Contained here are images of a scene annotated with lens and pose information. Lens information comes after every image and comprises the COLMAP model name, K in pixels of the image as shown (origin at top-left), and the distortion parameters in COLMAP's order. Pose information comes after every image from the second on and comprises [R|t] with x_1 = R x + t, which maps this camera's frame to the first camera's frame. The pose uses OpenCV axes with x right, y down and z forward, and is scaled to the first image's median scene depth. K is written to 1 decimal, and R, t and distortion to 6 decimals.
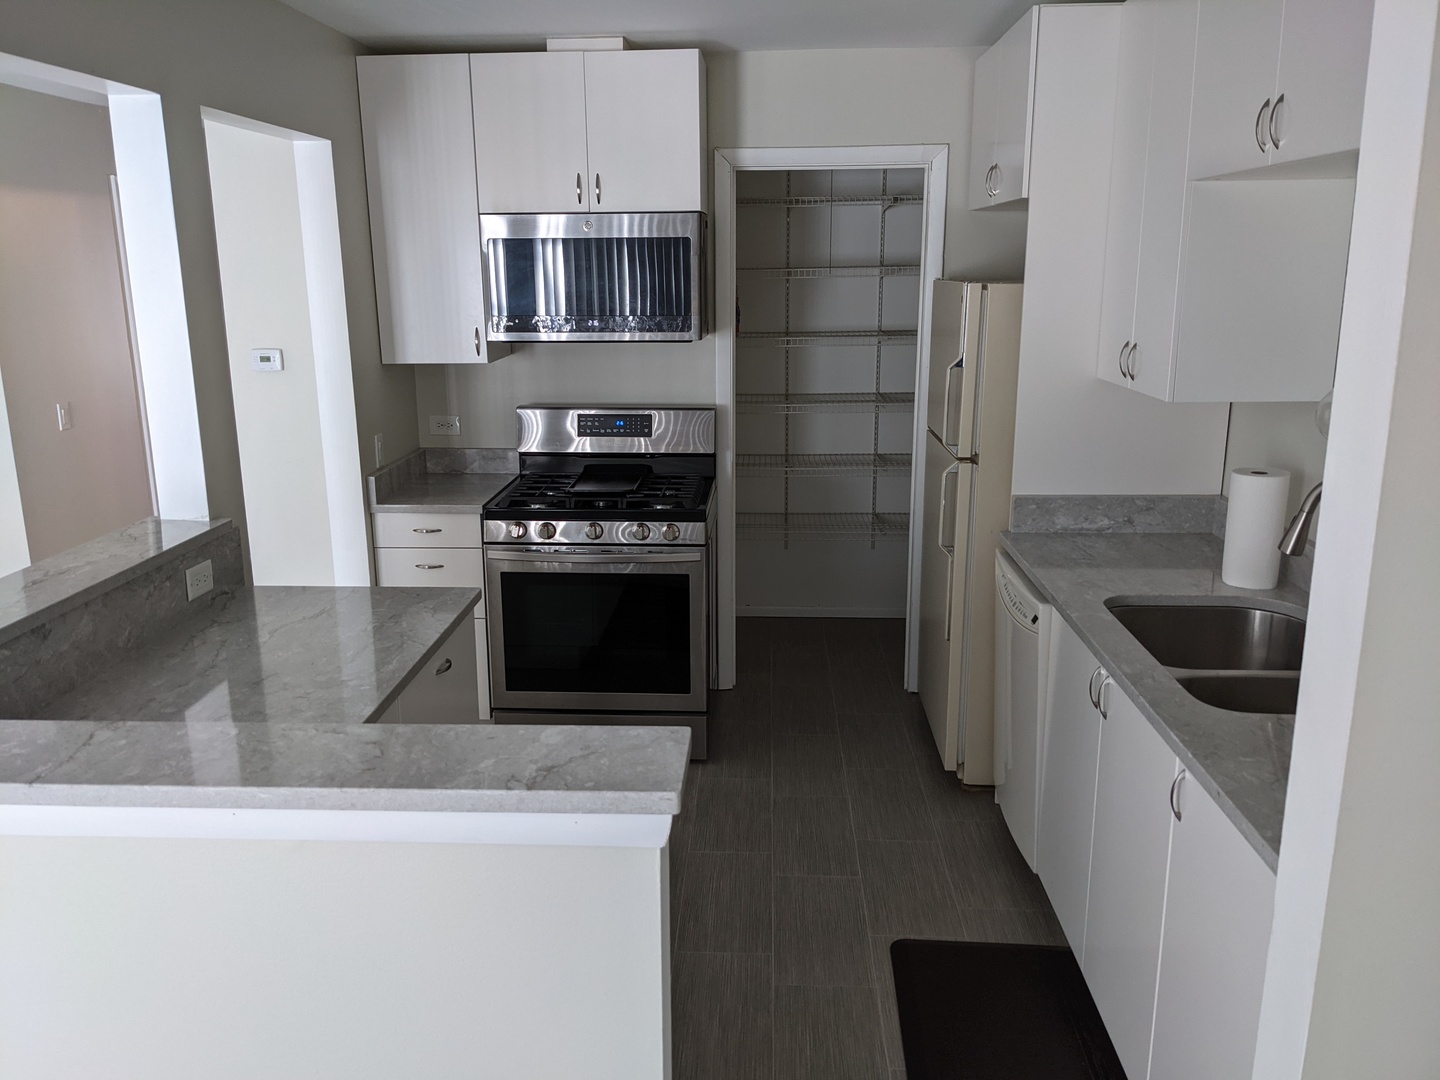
lens RADIAL K [[1121.0, 0, 715.6], [0, 1121.0, 548.3], [0, 0, 1]] dist [0.062137, -0.107454]
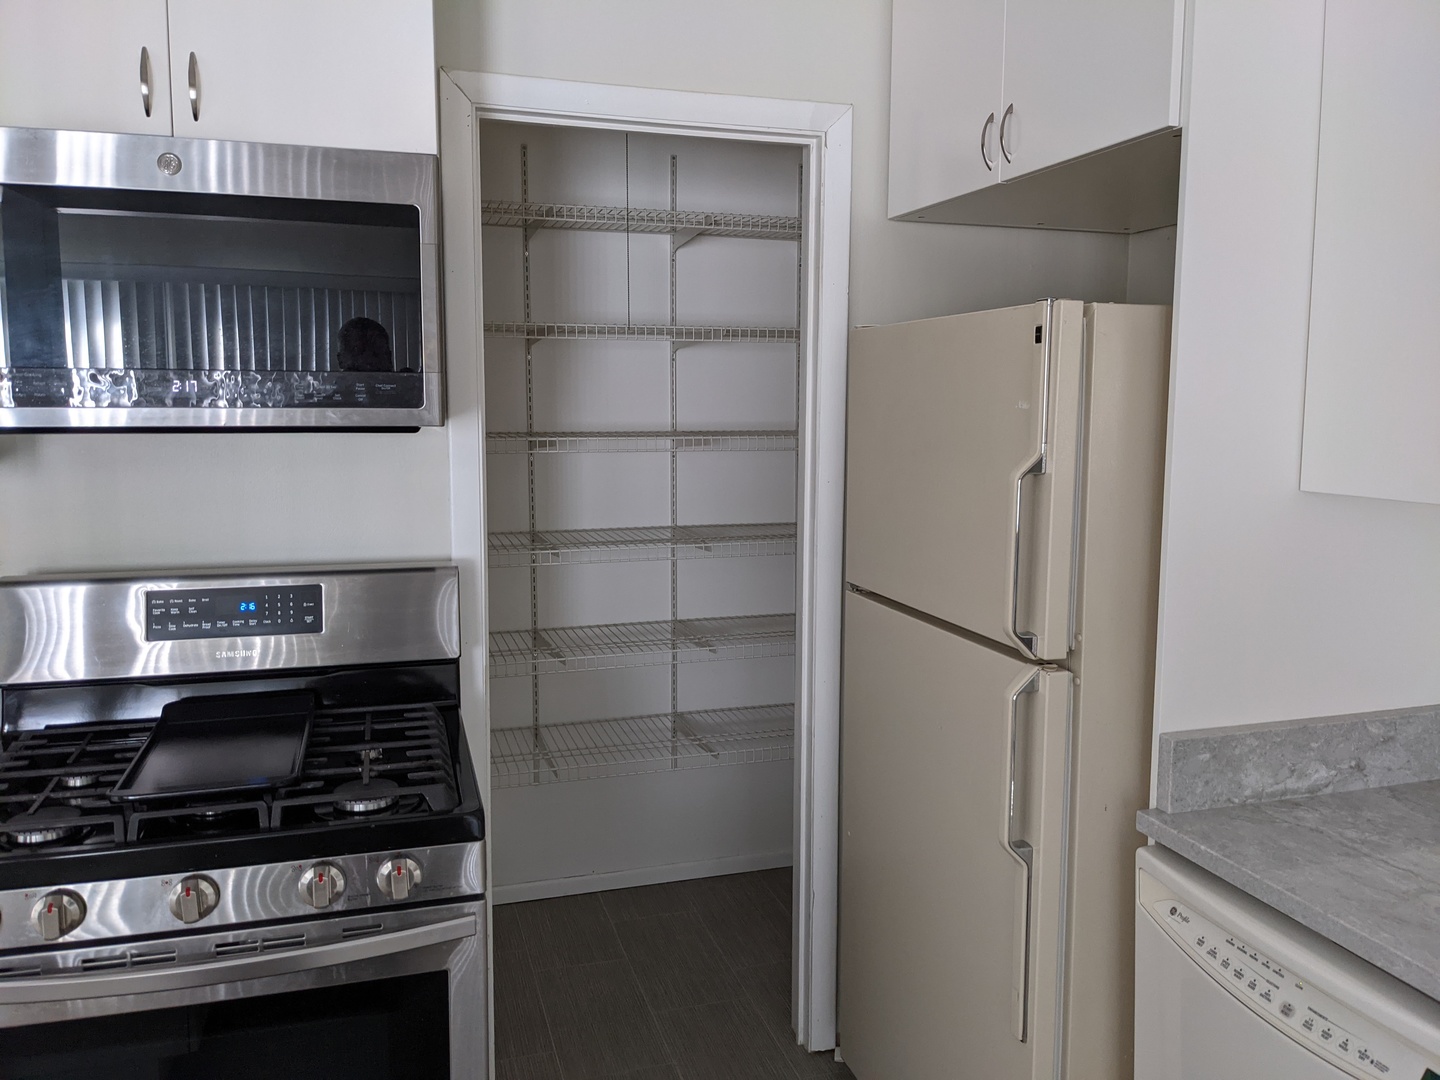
lens RADIAL K [[1140.5, 0, 747.9], [0, 1140.5, 523.3], [0, 0, 1]] dist [0.058170, -0.090361]
pose [[0.935329, -0.026353, 0.352796, -0.063931], [0.073652, 0.989877, -0.121323, -0.079380], [-0.346027, 0.139461, 0.927802, 0.524359]]
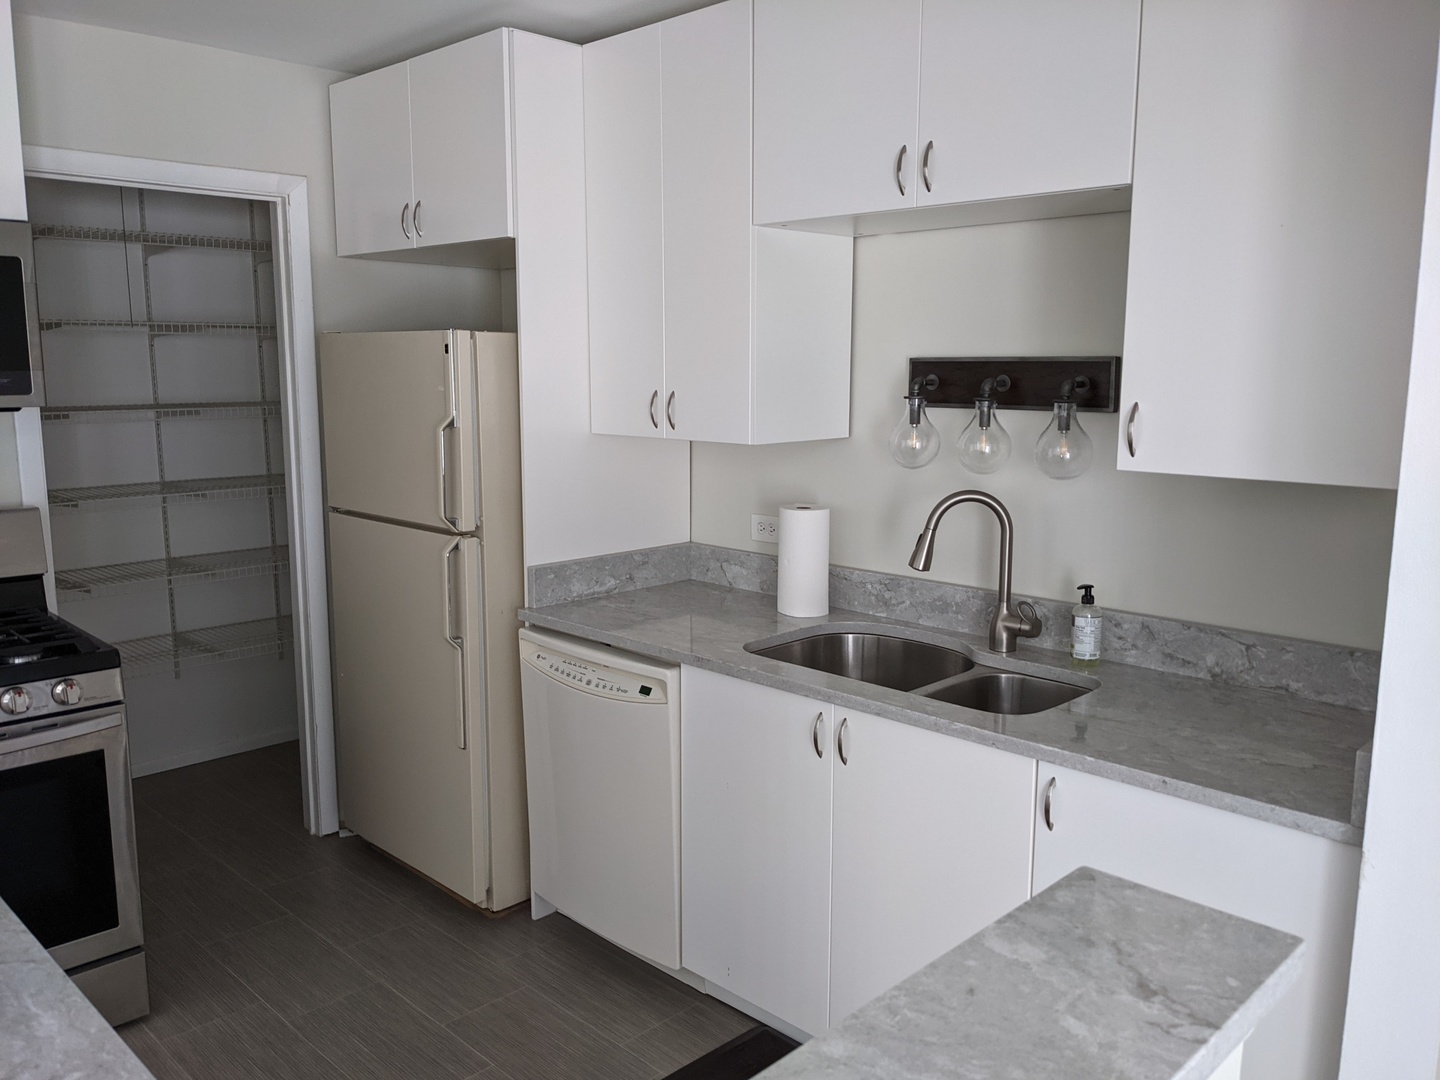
lens RADIAL K [[1121.0, 0, 715.6], [0, 1121.0, 548.3], [0, 0, 1]] dist [0.062137, -0.107454]
pose [[0.669794, -0.111958, 0.734058, -0.254691], [0.172603, 0.984965, -0.007267, -0.026107], [-0.722208, 0.131568, 0.679048, 0.253479]]
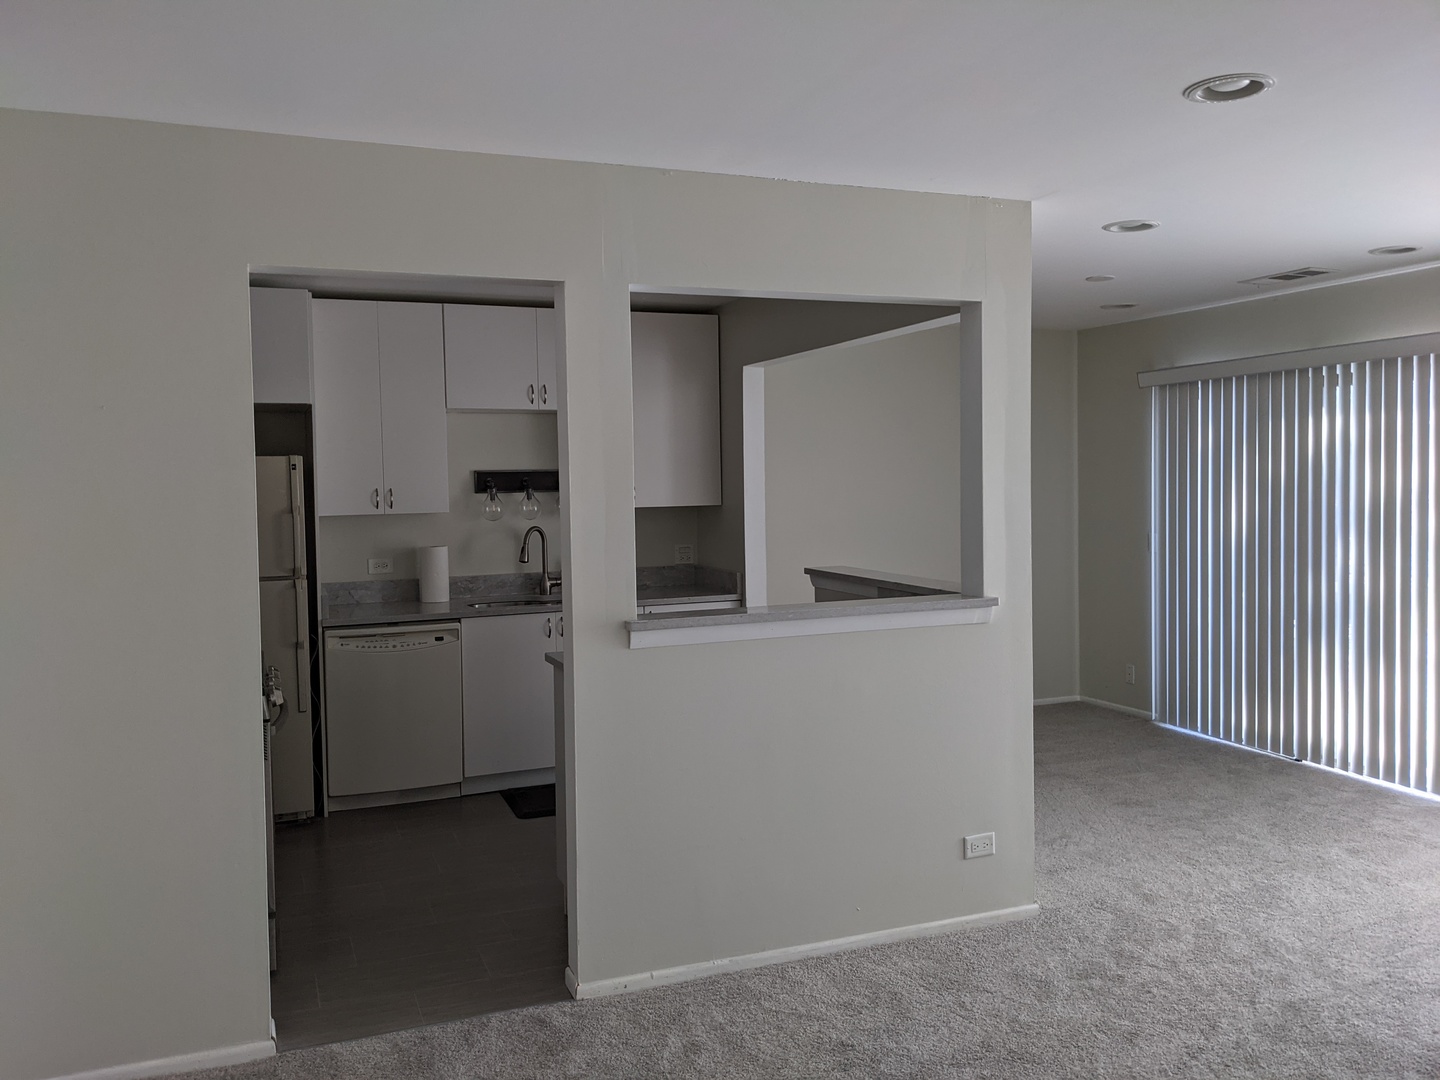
lens RADIAL K [[1148.2, 0, 728.6], [0, 1148.2, 530.7], [0, 0, 1]] dist [0.007062, -0.004302]
pose [[-0.419213, -0.030145, 0.907387, -1.189523], [0.238567, 0.960669, 0.142133, -0.191667], [-0.875983, 0.276057, -0.395533, 0.977523]]
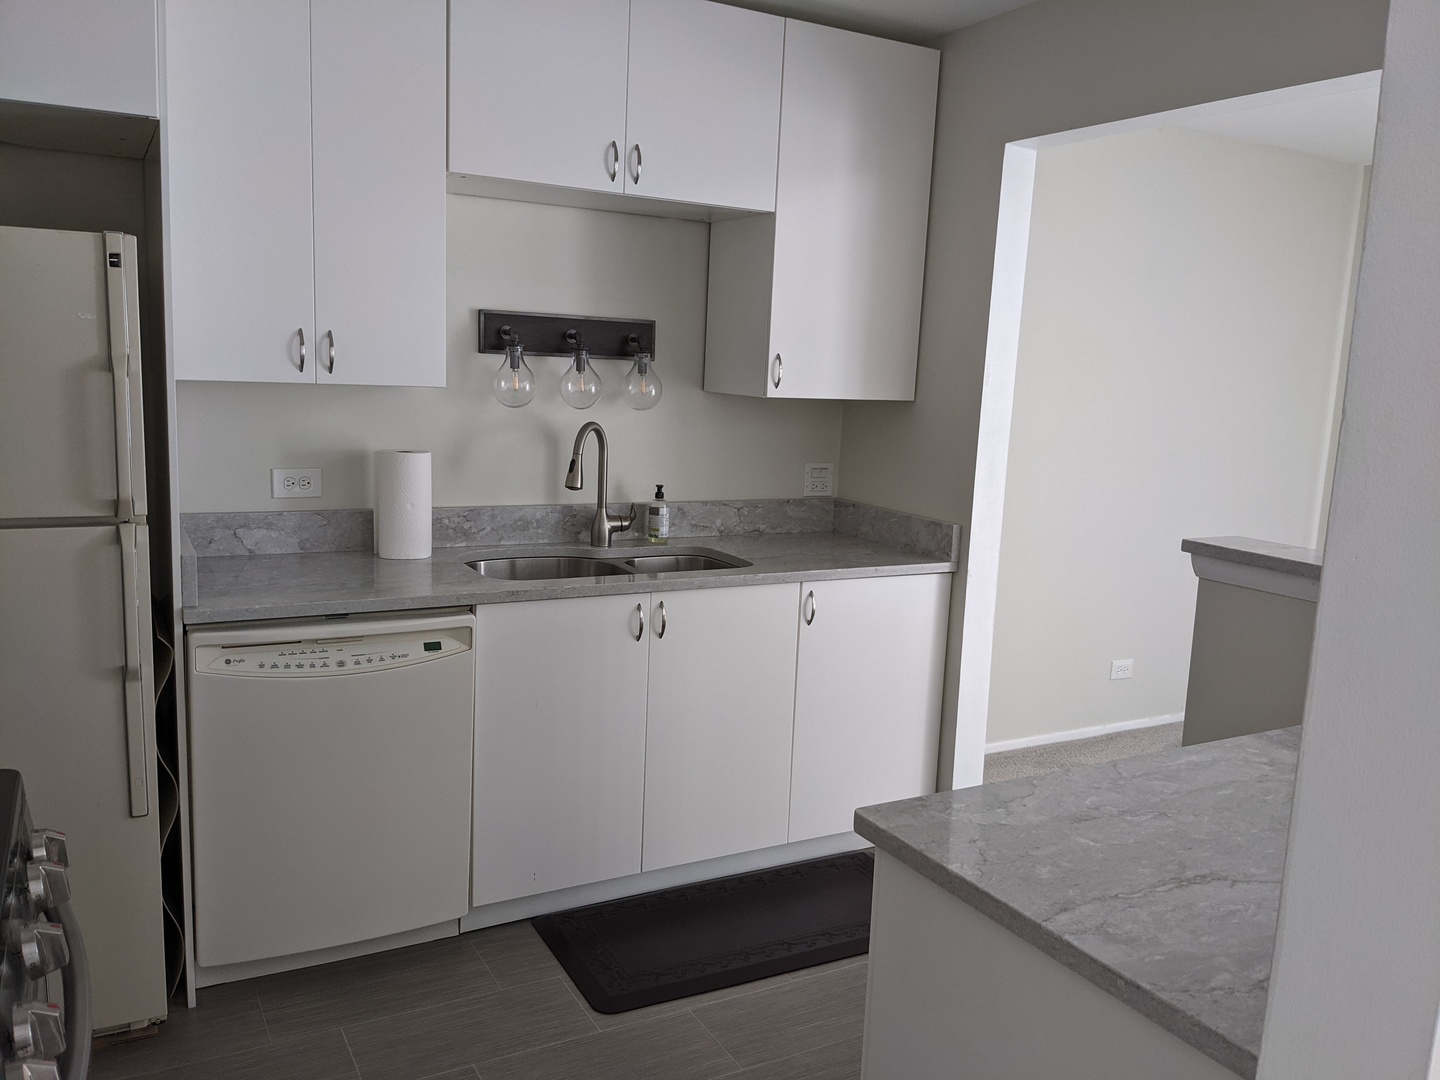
lens RADIAL K [[1121.0, 0, 715.6], [0, 1121.0, 548.3], [0, 0, 1]] dist [0.062137, -0.107454]
pose [[-0.516099, -0.154489, 0.842481, -0.425565], [0.169445, 0.945745, 0.277226, -0.164397], [-0.839601, 0.285831, -0.461921, 0.921841]]
